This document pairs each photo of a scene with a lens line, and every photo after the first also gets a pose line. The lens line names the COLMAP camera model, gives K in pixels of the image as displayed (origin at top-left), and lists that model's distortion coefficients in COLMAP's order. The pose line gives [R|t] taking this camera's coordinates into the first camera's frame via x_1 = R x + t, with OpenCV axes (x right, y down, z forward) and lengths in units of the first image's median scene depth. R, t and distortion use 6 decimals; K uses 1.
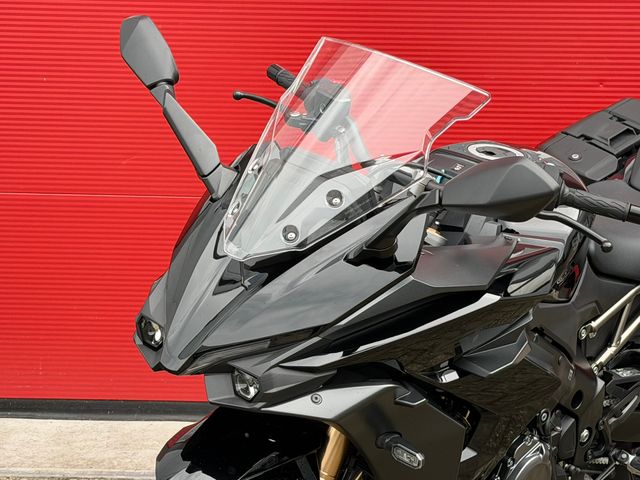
lens RADIAL K [[1443.8, 0, 326.9], [0, 1443.8, 246.4], [0, 0, 1]] dist [0.160639, 0.000000]
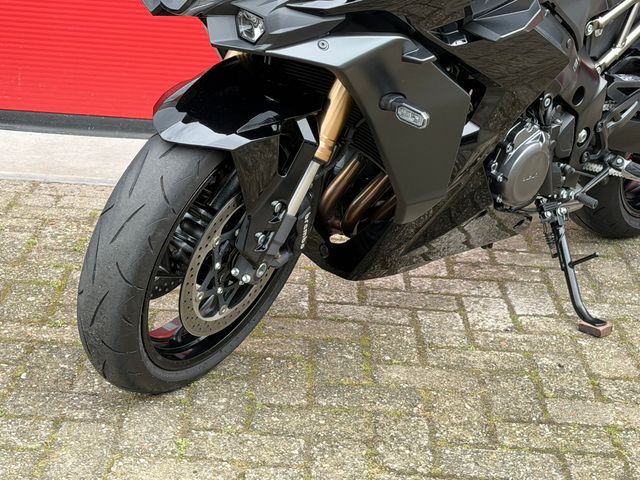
lens RADIAL K [[1443.8, 0, 320.2], [0, 1443.8, 243.6], [0, 0, 1]] dist [0.160639, 0.000000]
pose [[0.998918, 0.040246, 0.023306, -0.021660], [-0.042859, 0.991183, 0.125375, 0.095074], [-0.018054, -0.126238, 0.991836, 0.022898]]
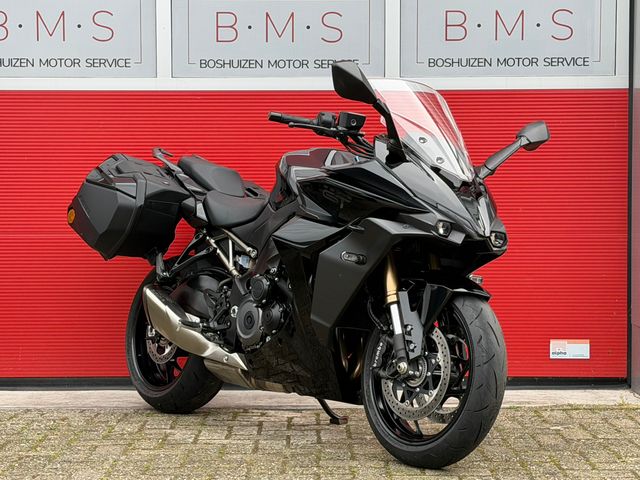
lens RADIAL K [[1443.8, 0, 319.5], [0, 1443.8, 235.1], [0, 0, 1]] dist [0.160639, 0.000000]
pose [[0.999770, -0.018228, 0.011275, 0.137904], [0.019911, 0.984572, -0.173842, 0.343451], [-0.007932, 0.174027, 0.984709, -0.712273]]
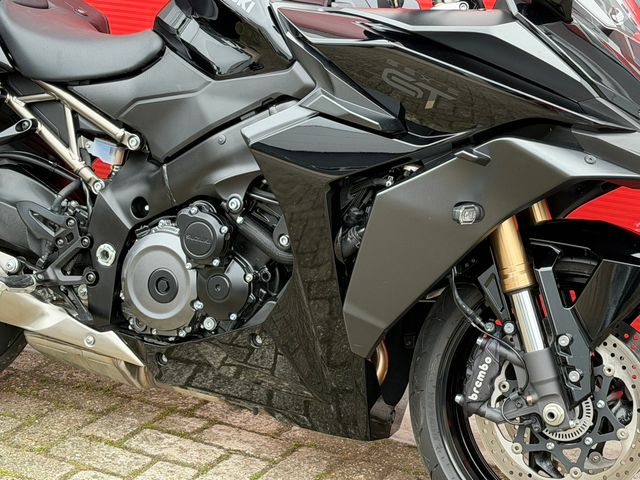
lens RADIAL K [[1443.8, 0, 321.7], [0, 1443.8, 234.2], [0, 0, 1]] dist [0.160639, 0.000000]
pose [[0.905219, -0.092182, 0.414827, -0.225806], [0.055643, 0.993495, 0.099352, 0.012706], [-0.421287, -0.066853, 0.904460, 0.173863]]
